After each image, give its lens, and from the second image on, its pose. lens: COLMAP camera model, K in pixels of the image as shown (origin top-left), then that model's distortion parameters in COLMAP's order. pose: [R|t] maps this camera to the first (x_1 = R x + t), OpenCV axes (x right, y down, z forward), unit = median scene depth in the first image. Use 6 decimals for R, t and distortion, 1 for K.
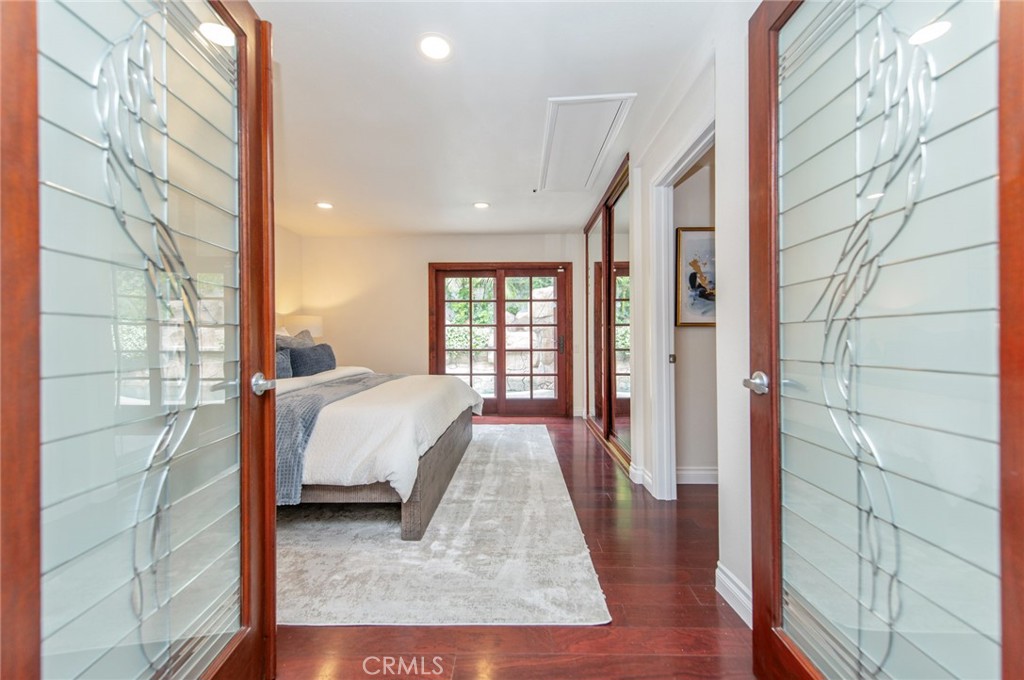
lens RADIAL K [[386.8, 0, 513.9], [0, 386.8, 341.4], [0, 0, 1]] dist [0.003715, 0.000081]
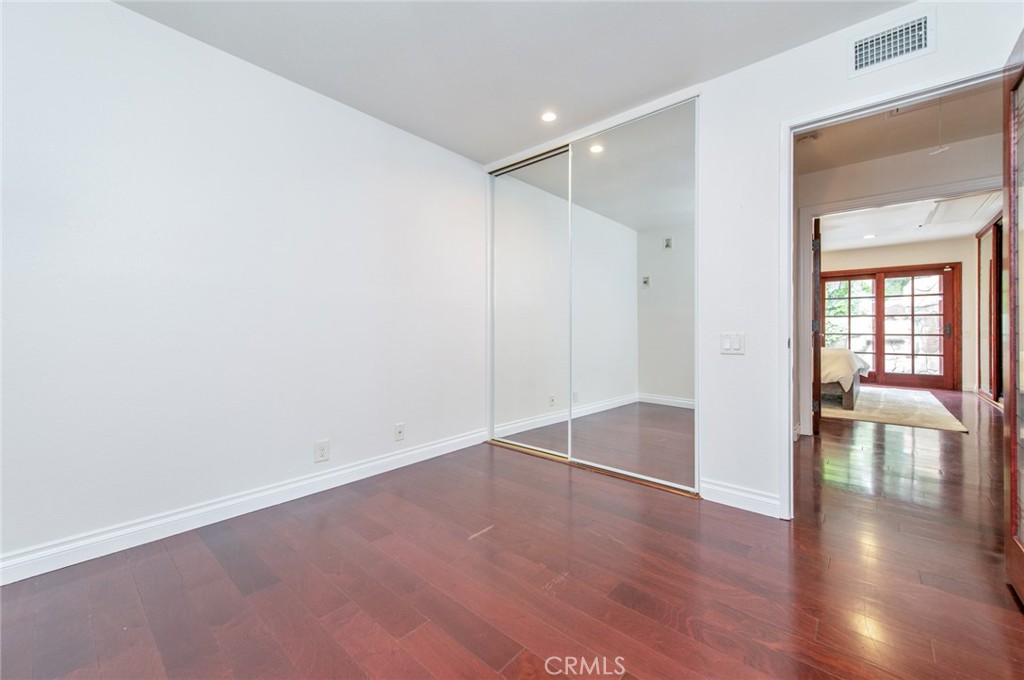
lens RADIAL K [[399.7, 0, 521.2], [0, 399.7, 328.7], [0, 0, 1]] dist [0.015122, -0.004143]
pose [[0.763713, 0.005791, -0.645530, -0.081482], [-0.012155, 0.999911, -0.005410, 0.025524], [0.645442, 0.011978, 0.763716, -0.836170]]
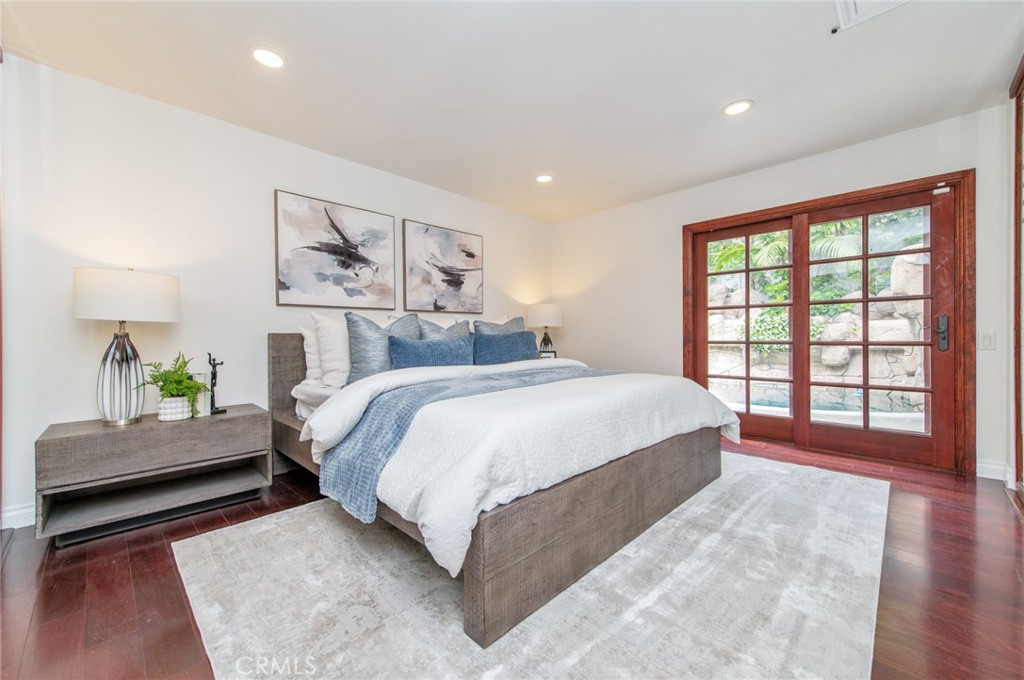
lens RADIAL K [[399.7, 0, 511.4], [0, 399.7, 339.5], [0, 0, 1]] dist [0.015122, -0.004143]
pose [[0.727835, 0.004544, -0.685737, 0.073741], [-0.000624, 0.999982, 0.005964, 0.013255], [0.685752, -0.003913, 0.727825, 0.206915]]
